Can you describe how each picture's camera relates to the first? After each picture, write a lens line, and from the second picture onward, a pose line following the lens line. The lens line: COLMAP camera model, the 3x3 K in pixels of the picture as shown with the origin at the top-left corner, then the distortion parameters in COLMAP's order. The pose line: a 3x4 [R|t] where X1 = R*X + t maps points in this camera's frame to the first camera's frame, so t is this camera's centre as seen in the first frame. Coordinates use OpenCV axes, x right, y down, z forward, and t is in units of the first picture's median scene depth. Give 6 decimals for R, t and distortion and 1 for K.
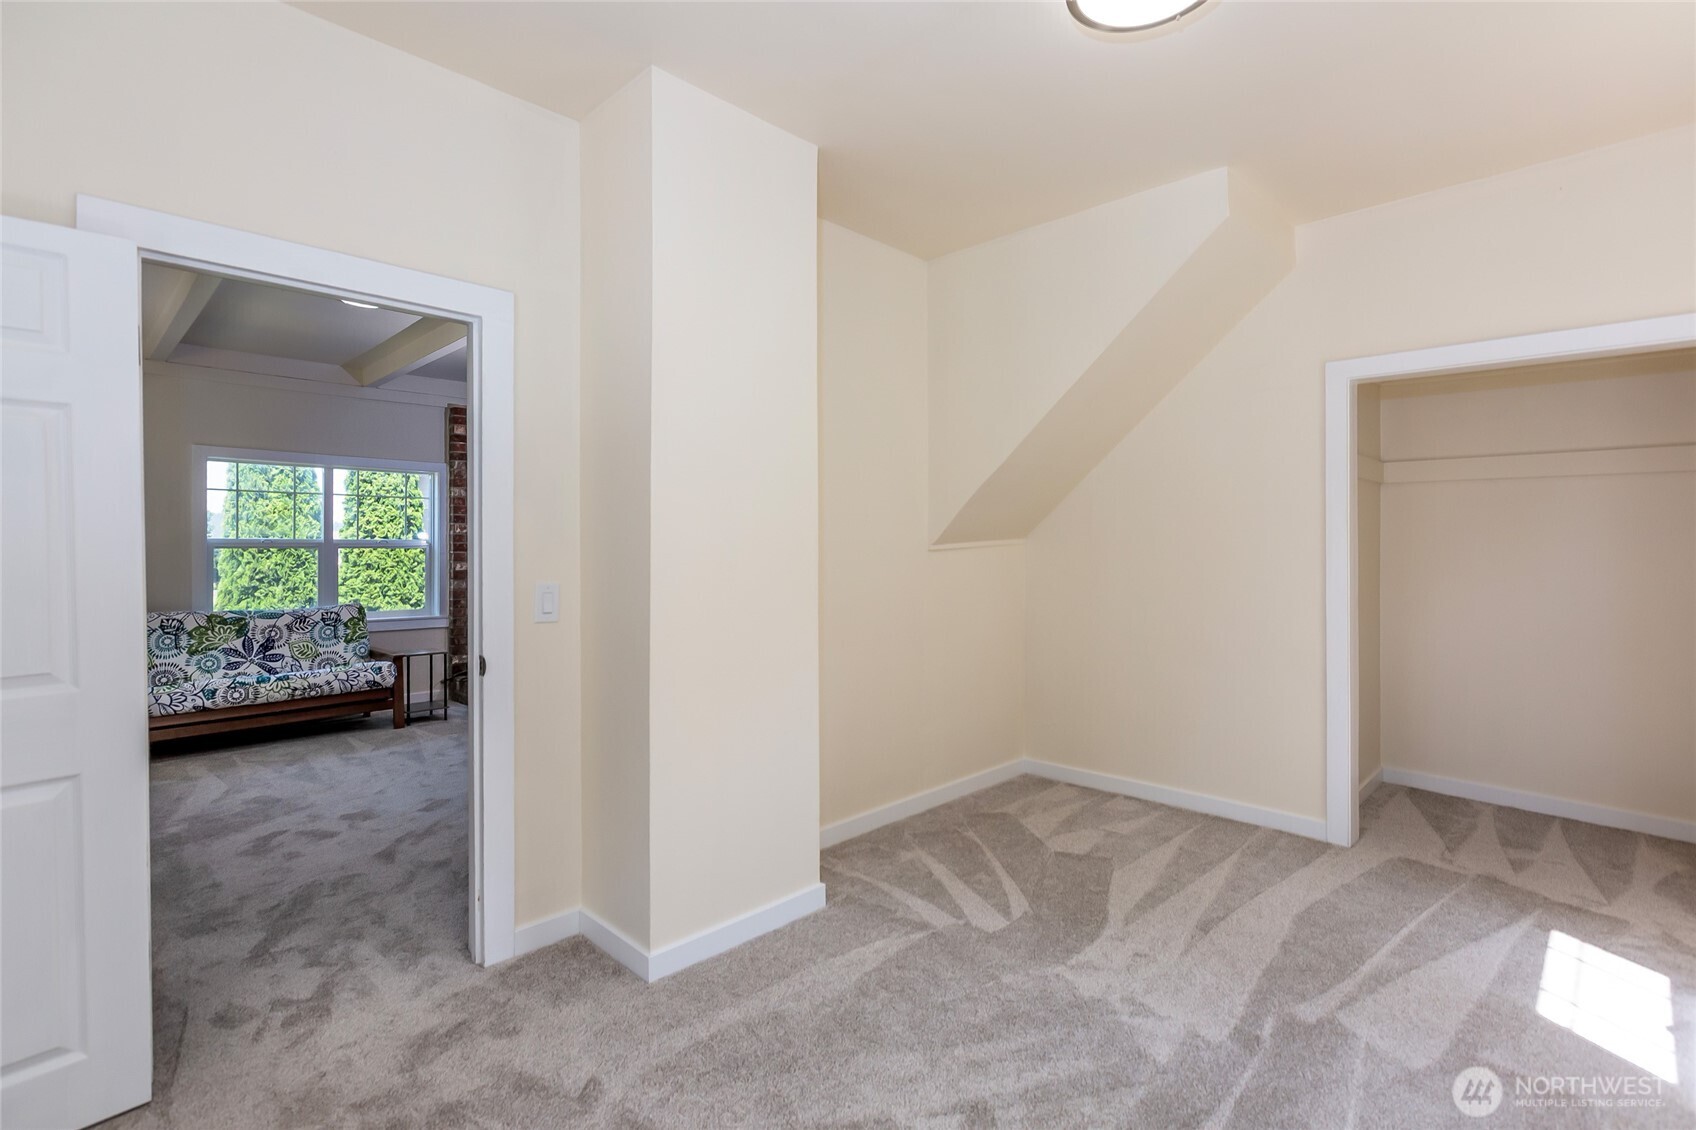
lens RADIAL K [[843.6, 0, 865.7], [0, 843.6, 557.3], [0, 0, 1]] dist [0.000314, 0.001056]
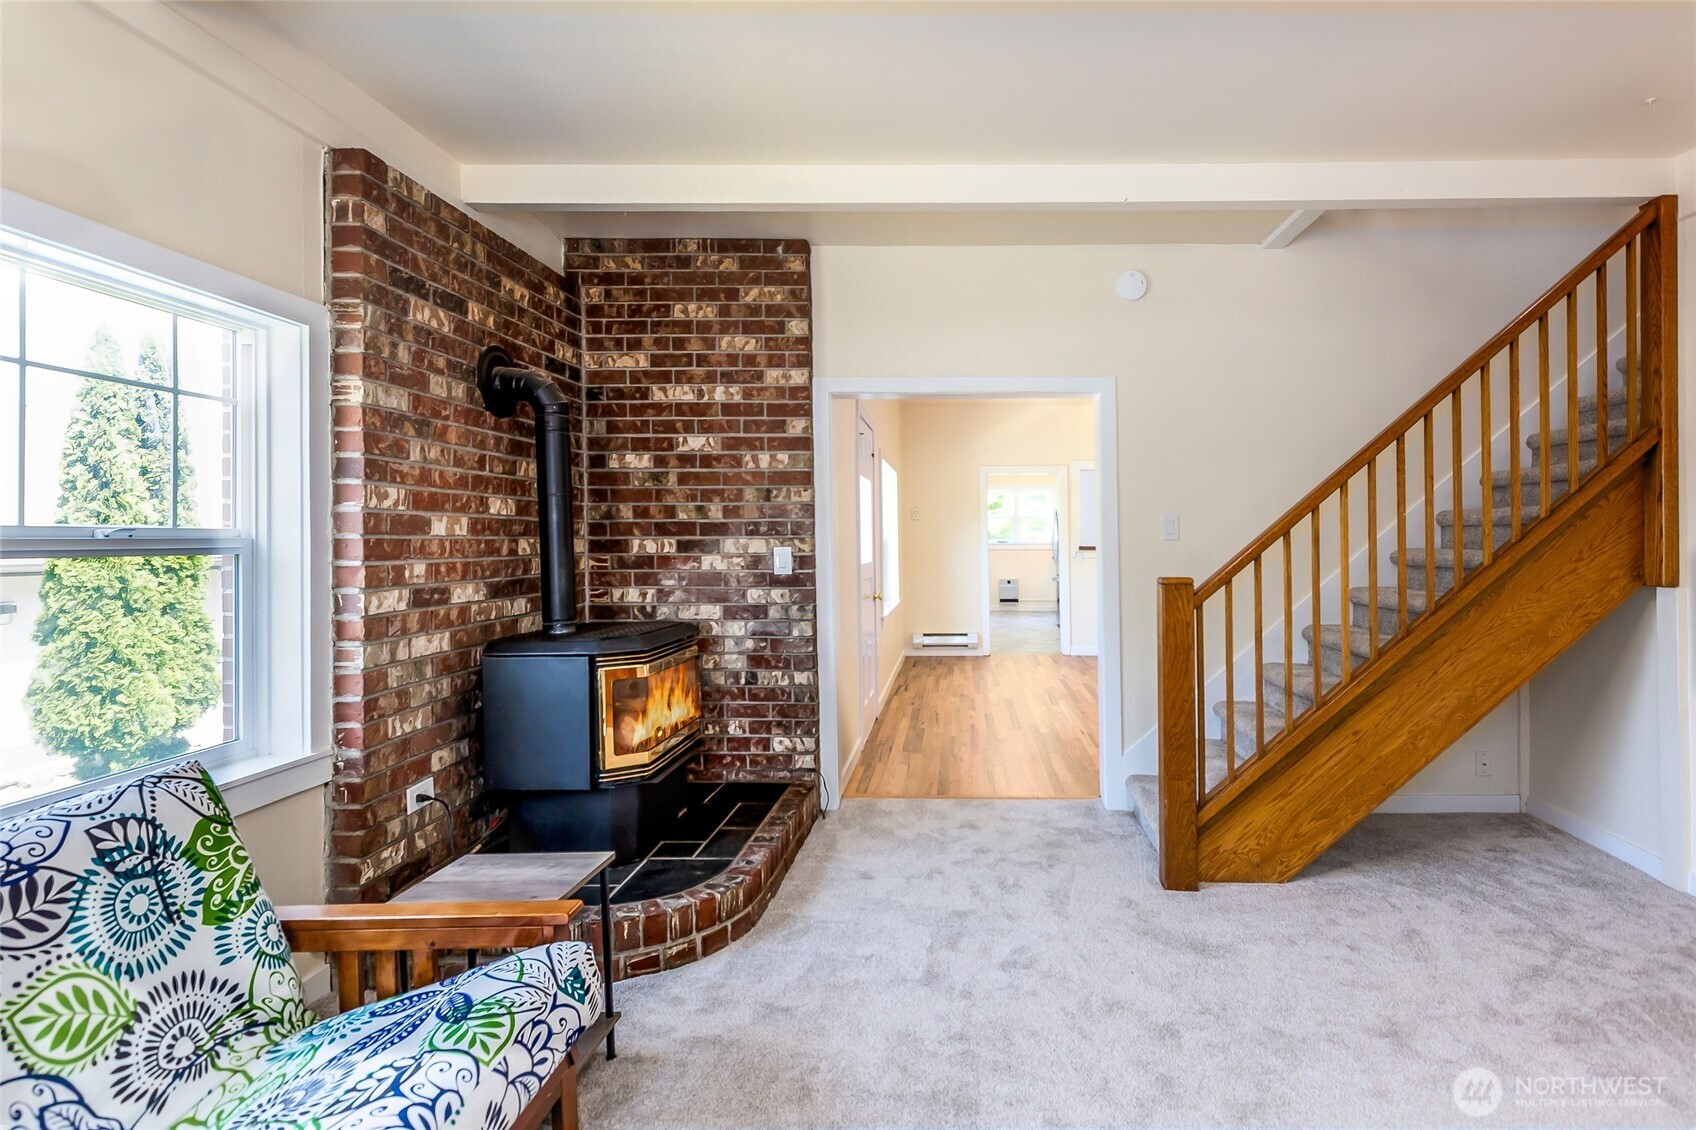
lens RADIAL K [[843.6, 0, 959.7], [0, 843.6, 544.9], [0, 0, 1]] dist [0.000314, 0.001056]
pose [[0.701914, -0.006854, 0.712229, -0.638506], [0.008956, 0.999960, 0.000796, -0.013279], [-0.712205, 0.005820, 0.701947, 0.653614]]
